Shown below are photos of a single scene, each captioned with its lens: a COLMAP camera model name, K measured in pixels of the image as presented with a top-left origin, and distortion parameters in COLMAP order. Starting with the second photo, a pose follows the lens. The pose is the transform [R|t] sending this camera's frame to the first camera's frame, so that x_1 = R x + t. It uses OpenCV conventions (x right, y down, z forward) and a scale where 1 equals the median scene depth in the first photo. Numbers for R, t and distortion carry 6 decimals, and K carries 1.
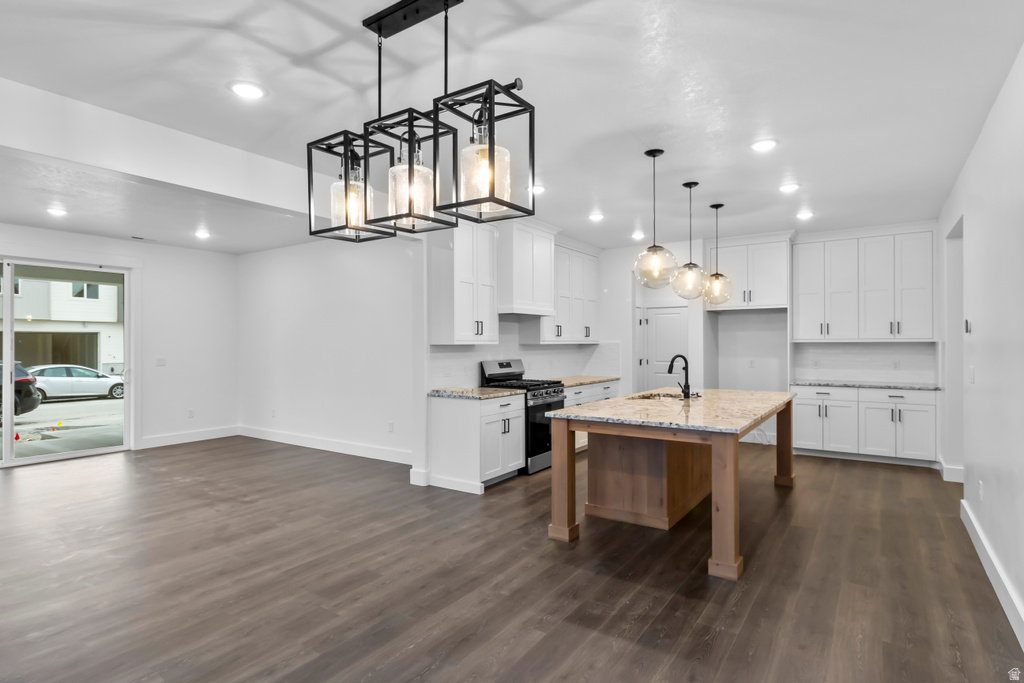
lens RADIAL K [[547.3, 0, 497.5], [0, 547.3, 344.8], [0, 0, 1]] dist [0.018268, 0.000691]
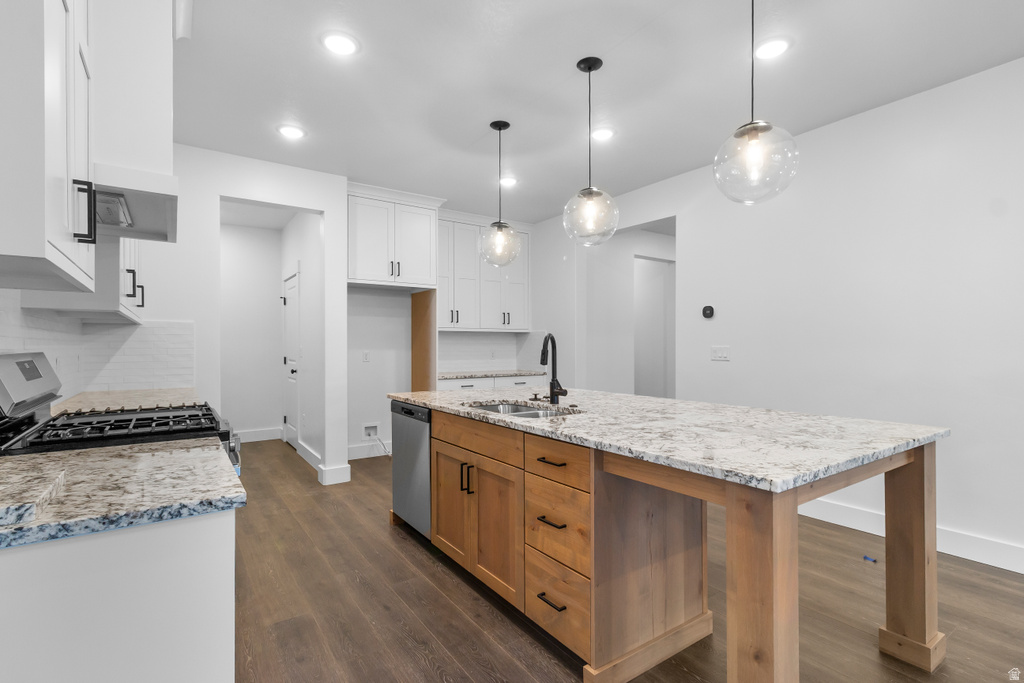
lens RADIAL K [[488.7, 0, 515.6], [0, 488.7, 346.0], [0, 0, 1]] dist [0.016227, -0.004944]
pose [[0.321357, 0.005129, 0.946944, -0.224741], [0.003139, 0.999974, -0.006482, 0.038422], [-0.946953, 0.005055, 0.321332, 0.956142]]
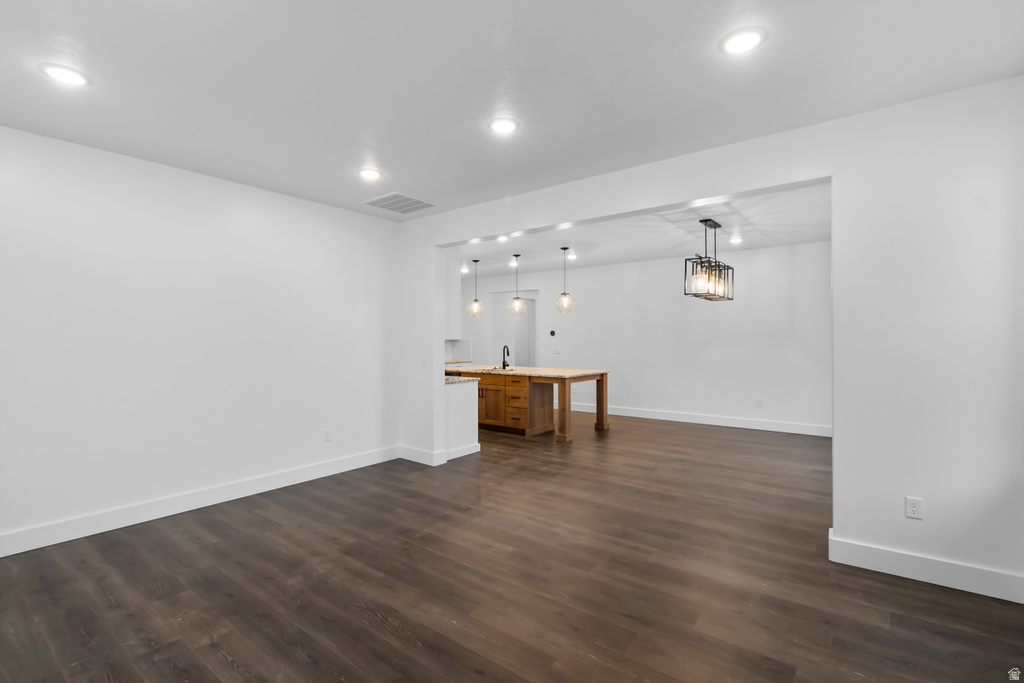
lens RADIAL K [[488.7, 0, 518.8], [0, 488.7, 336.5], [0, 0, 1]] dist [0.016227, -0.004944]
pose [[0.012537, 0.011964, 0.999850, -1.433678], [0.005519, 0.999912, -0.012034, 0.008398], [-0.999906, 0.005669, 0.012469, 1.033810]]
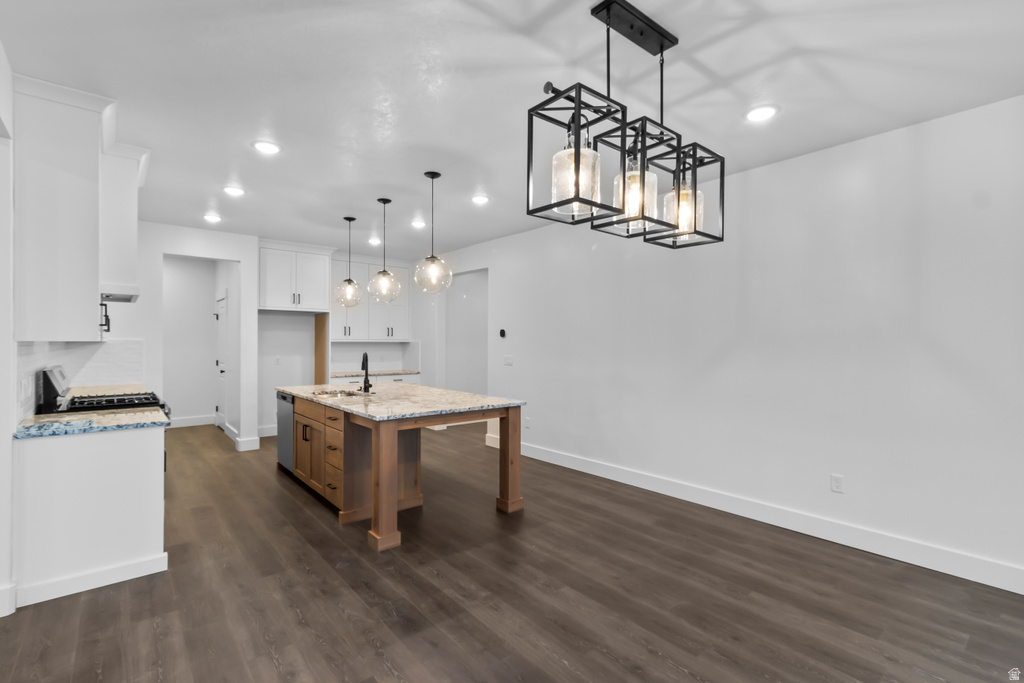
lens RADIAL K [[488.7, 0, 523.2], [0, 488.7, 341.4], [0, 0, 1]] dist [0.016227, -0.004944]
pose [[0.239402, 0.007742, 0.970890, -0.588031], [-0.000388, 0.999969, -0.007878, 0.004315], [-0.970920, 0.001509, 0.239398, 0.513323]]
